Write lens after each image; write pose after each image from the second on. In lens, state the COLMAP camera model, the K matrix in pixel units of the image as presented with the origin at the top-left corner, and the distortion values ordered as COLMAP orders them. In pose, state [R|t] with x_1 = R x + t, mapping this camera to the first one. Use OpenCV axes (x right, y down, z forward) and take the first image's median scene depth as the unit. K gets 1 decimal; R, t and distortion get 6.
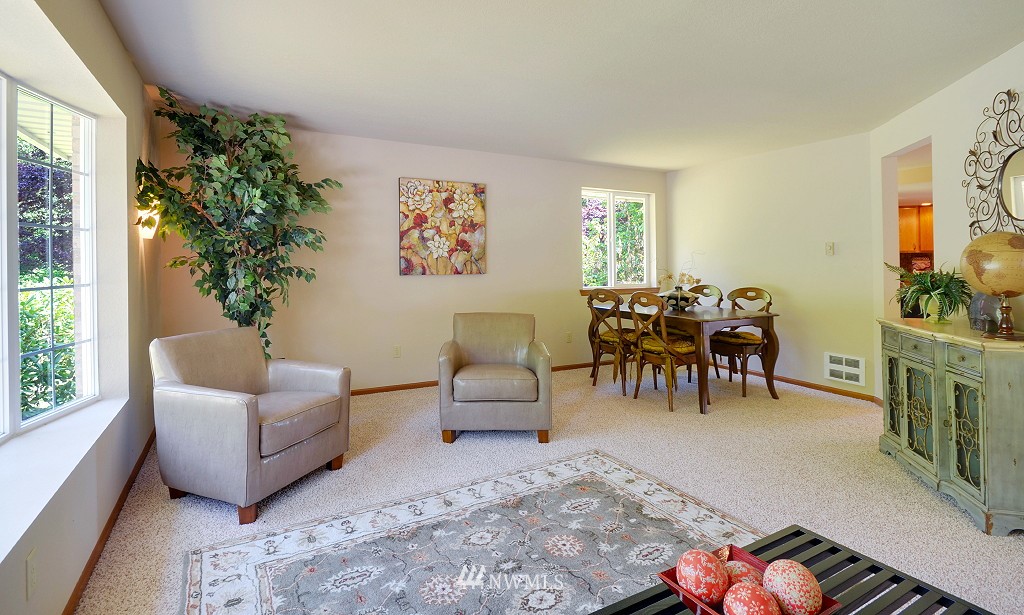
lens RADIAL K [[485.5, 0, 507.3], [0, 485.5, 250.2], [0, 0, 1]] dist [0.000373, -0.000085]
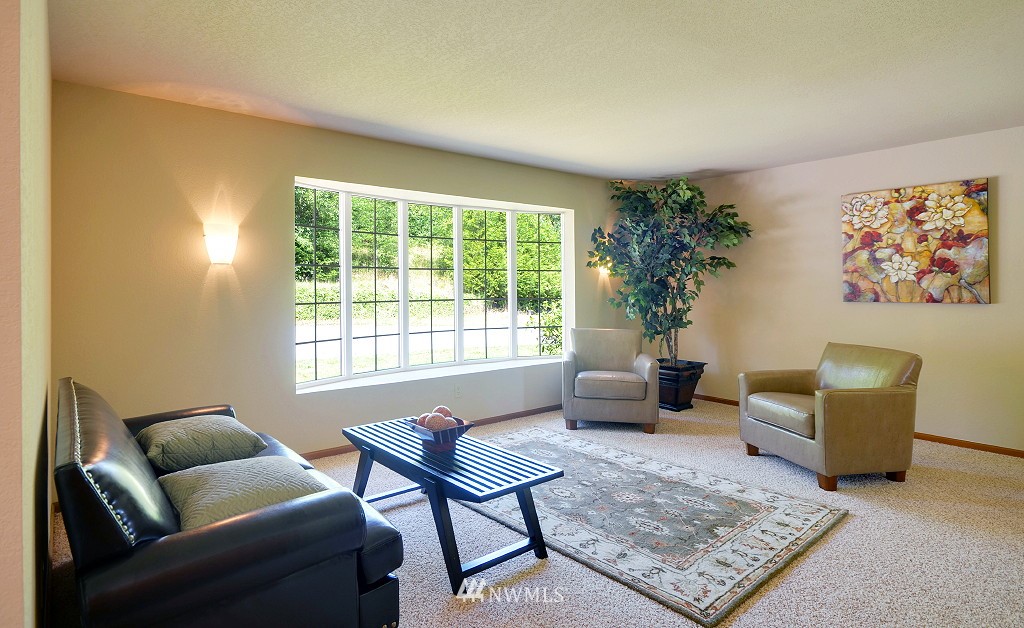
lens RADIAL K [[547.8, 0, 509.2], [0, 547.8, 287.2], [0, 0, 1]] dist [0.001735, 0.000197]
pose [[0.219573, 0.004043, -0.975588, 0.634973], [0.028488, 0.999538, 0.010554, -0.004096], [0.975180, -0.030110, 0.219356, 0.145525]]
